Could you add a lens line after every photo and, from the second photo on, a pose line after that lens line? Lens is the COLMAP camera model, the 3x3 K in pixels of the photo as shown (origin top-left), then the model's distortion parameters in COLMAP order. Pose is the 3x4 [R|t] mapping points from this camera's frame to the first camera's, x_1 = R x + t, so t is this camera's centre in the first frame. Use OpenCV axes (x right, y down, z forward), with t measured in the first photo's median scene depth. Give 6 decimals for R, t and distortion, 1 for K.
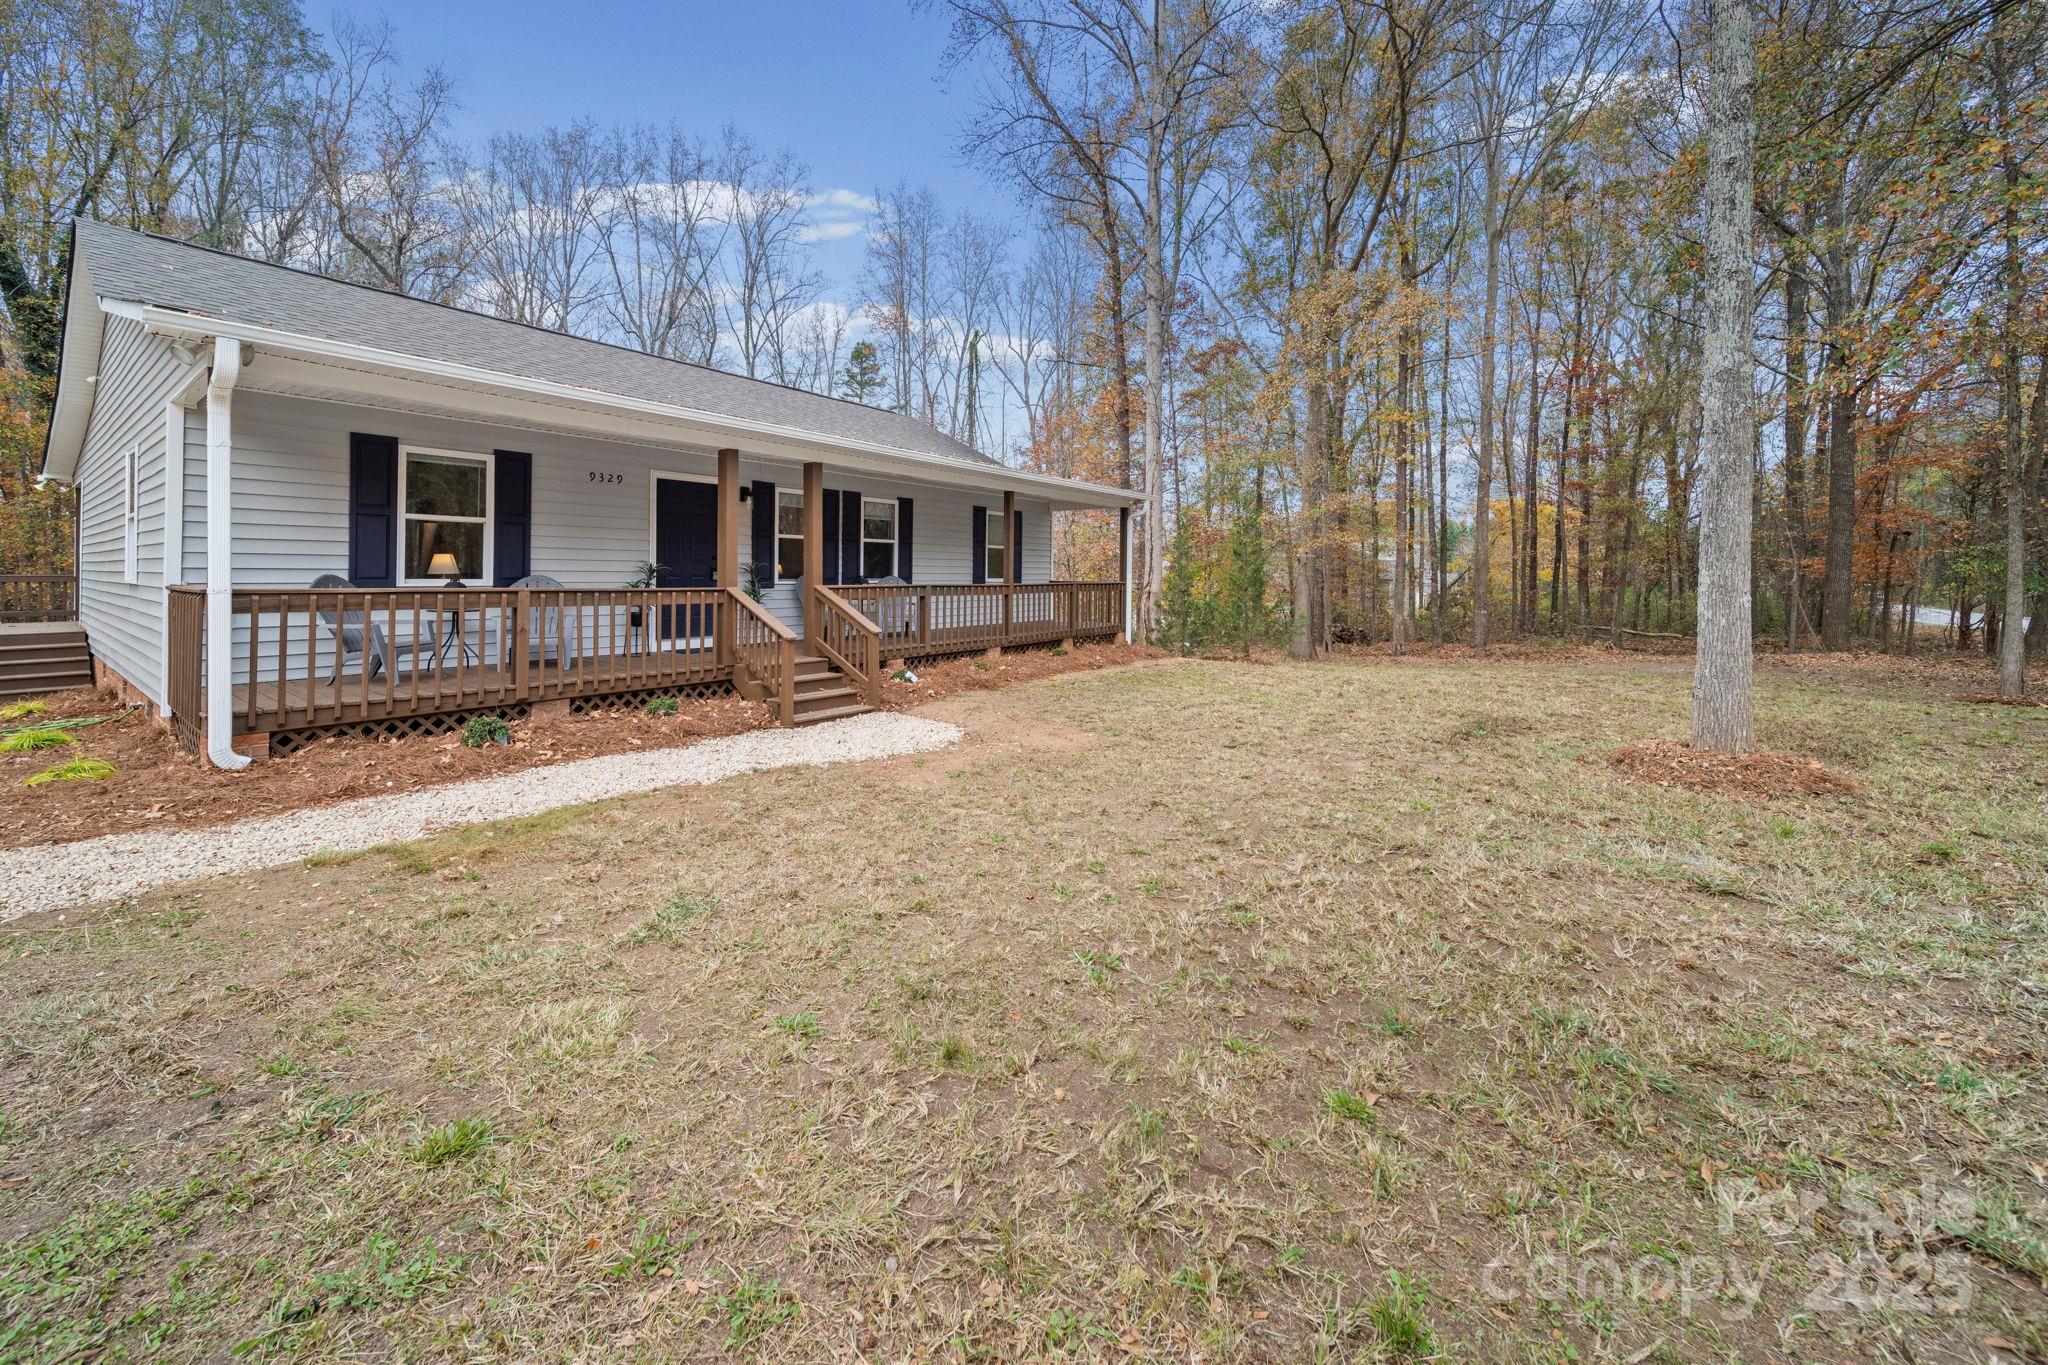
lens RADIAL K [[759.9, 0, 1023.9], [0, 759.9, 589.2], [0, 0, 1]] dist [0.000063, 0.000021]
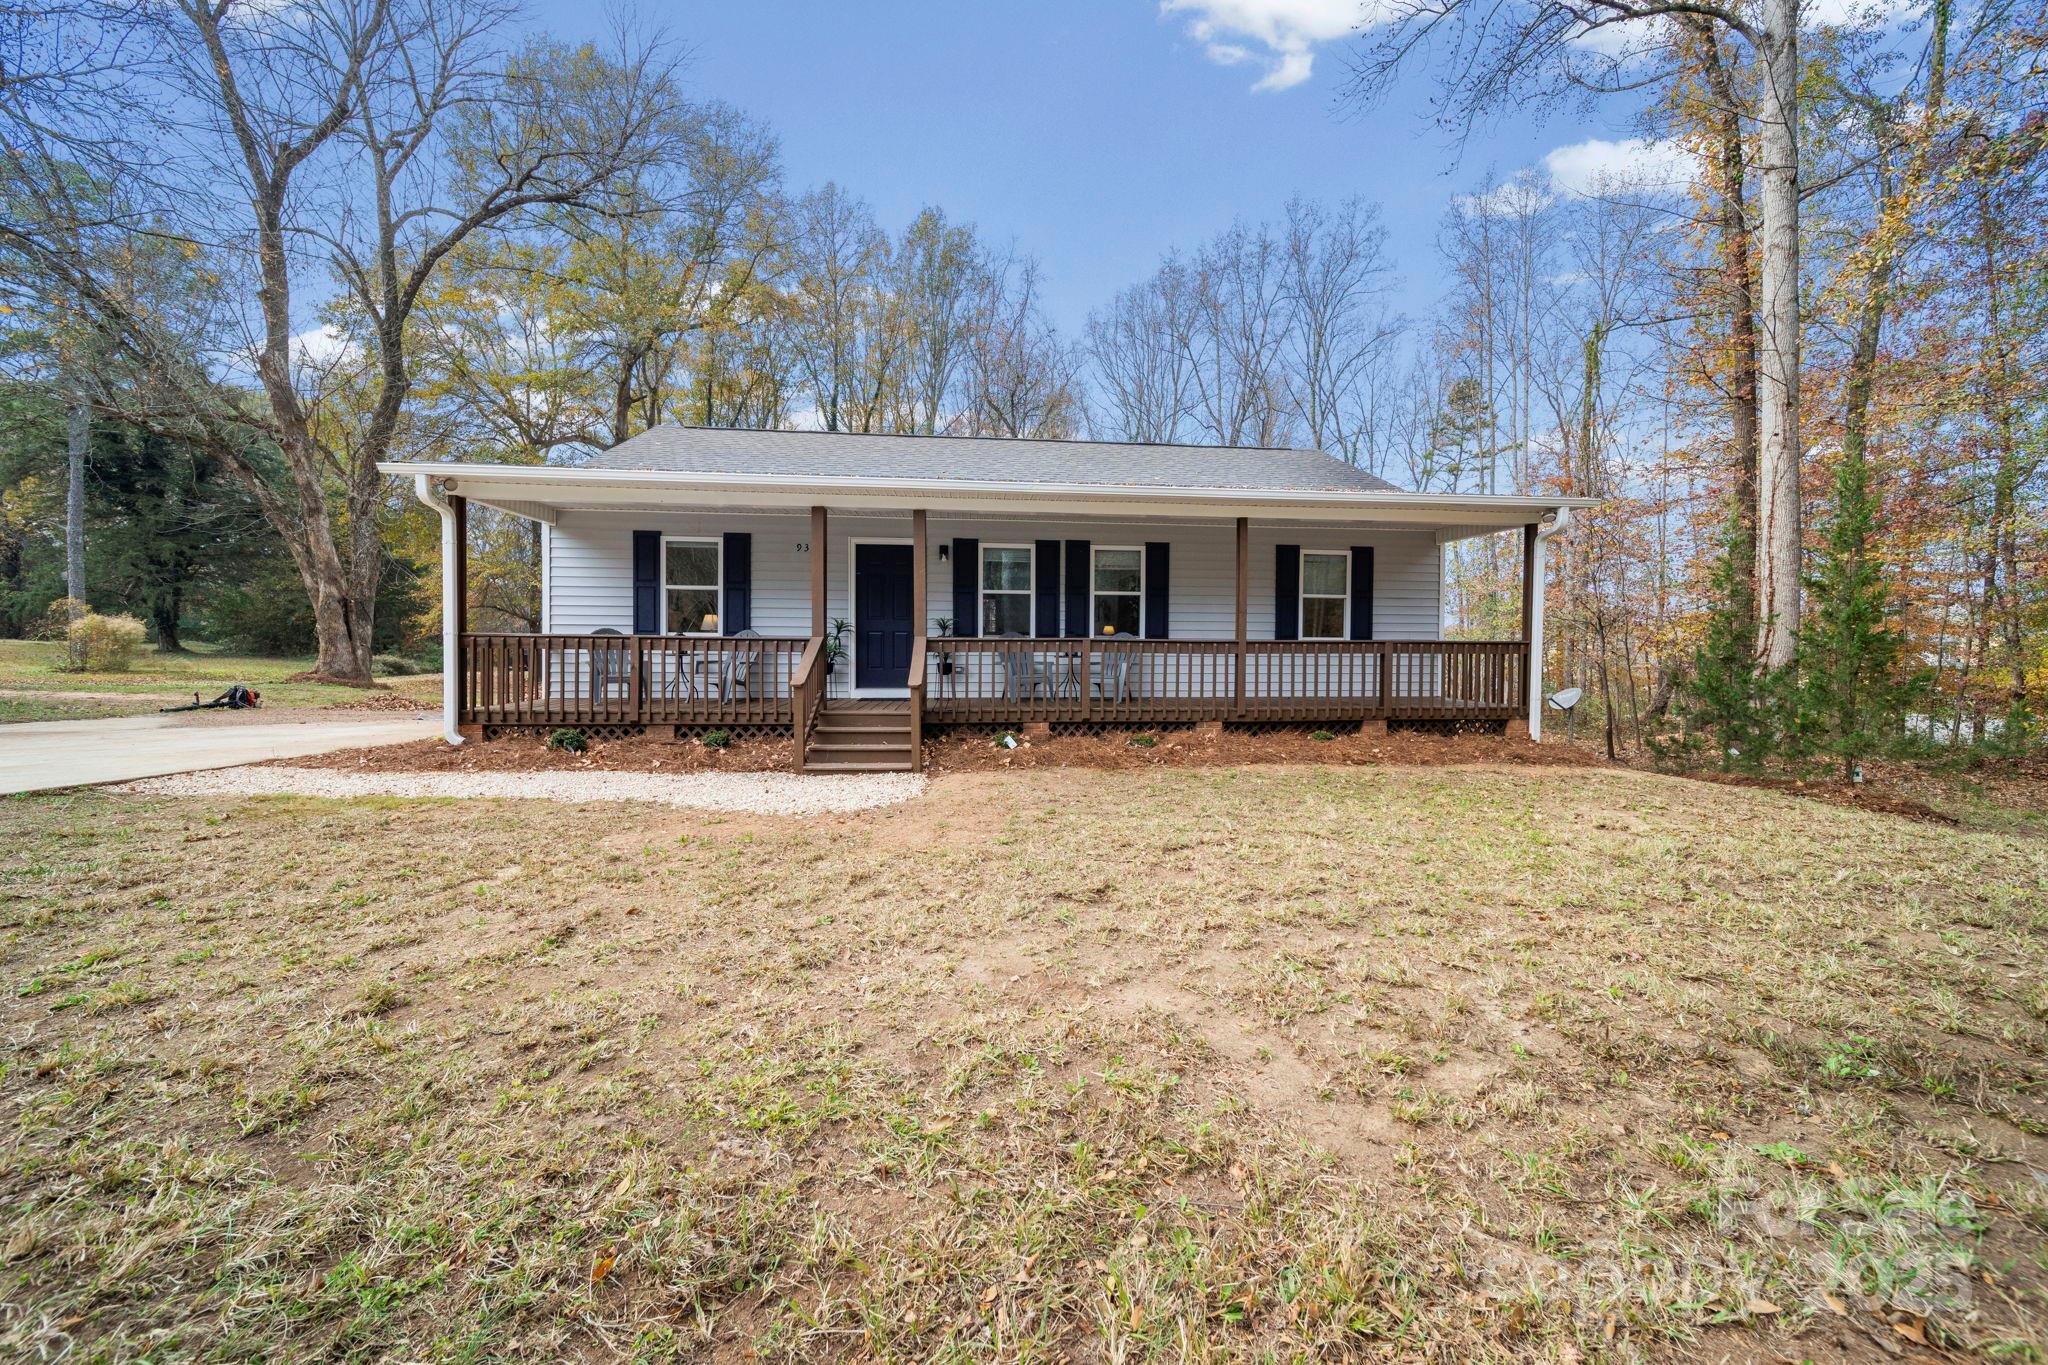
lens RADIAL K [[722.2, 0, 1033.7], [0, 722.2, 674.5], [0, 0, 1]] dist [-0.000506, -0.000331]
pose [[0.680172, 0.027355, -0.732542, 0.474473], [-0.014705, 0.999612, 0.023674, 0.017638], [0.732905, -0.005330, 0.680310, 0.451410]]
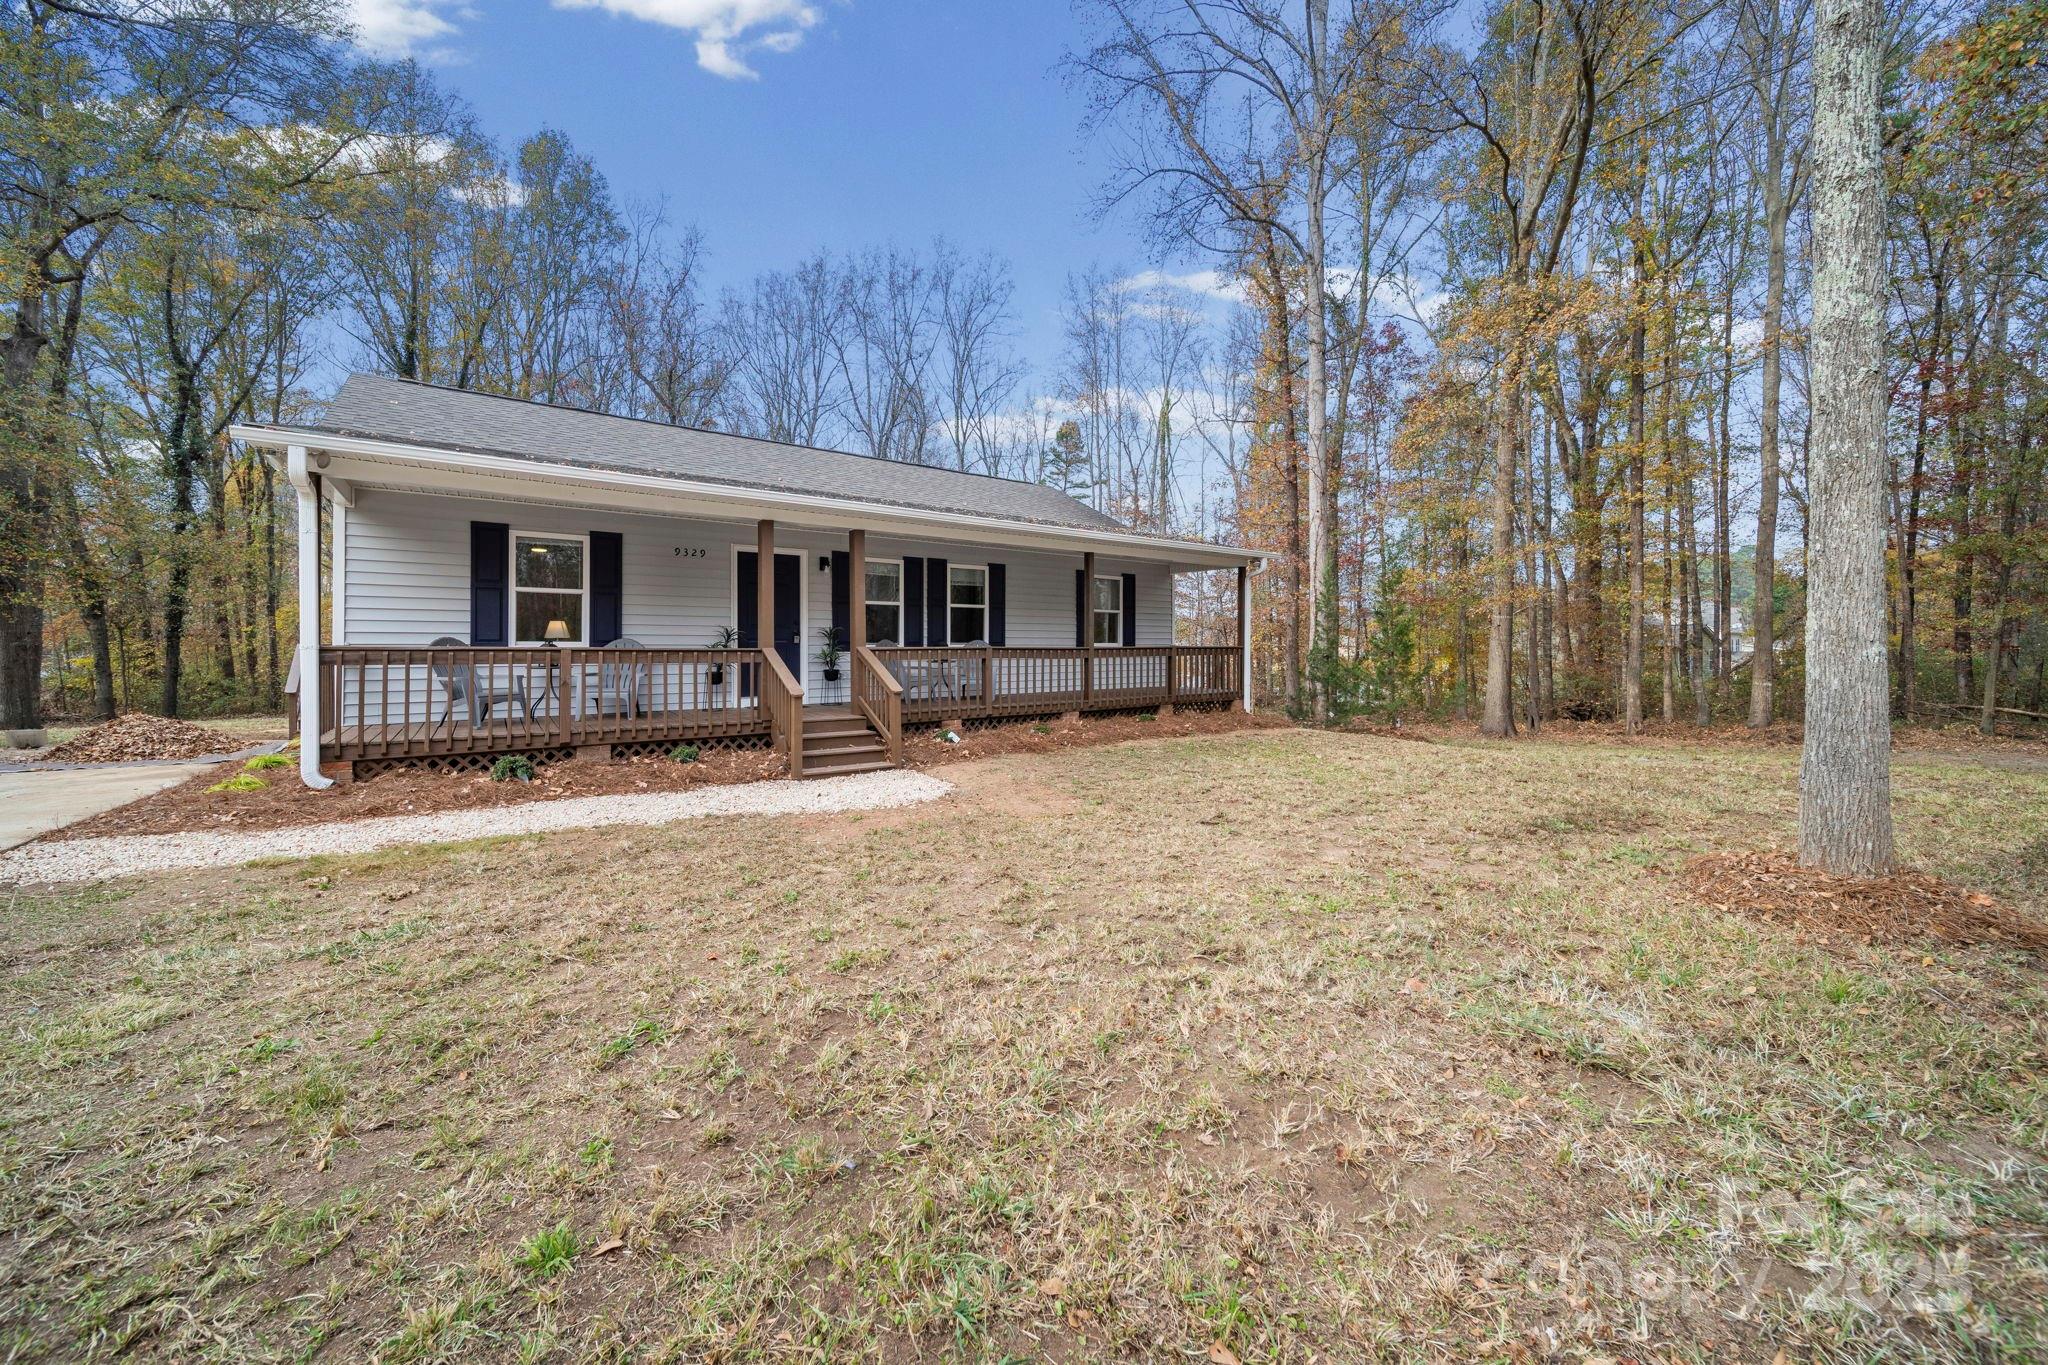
lens RADIAL K [[741.2, 0, 1036.3], [0, 741.2, 659.2], [0, 0, 1]] dist [0.000119, -0.000037]
pose [[0.959251, 0.000153, -0.282554, 0.235875], [-0.000330, 1.000000, -0.000577, 0.011648], [0.282554, 0.000646, 0.959251, 0.081261]]
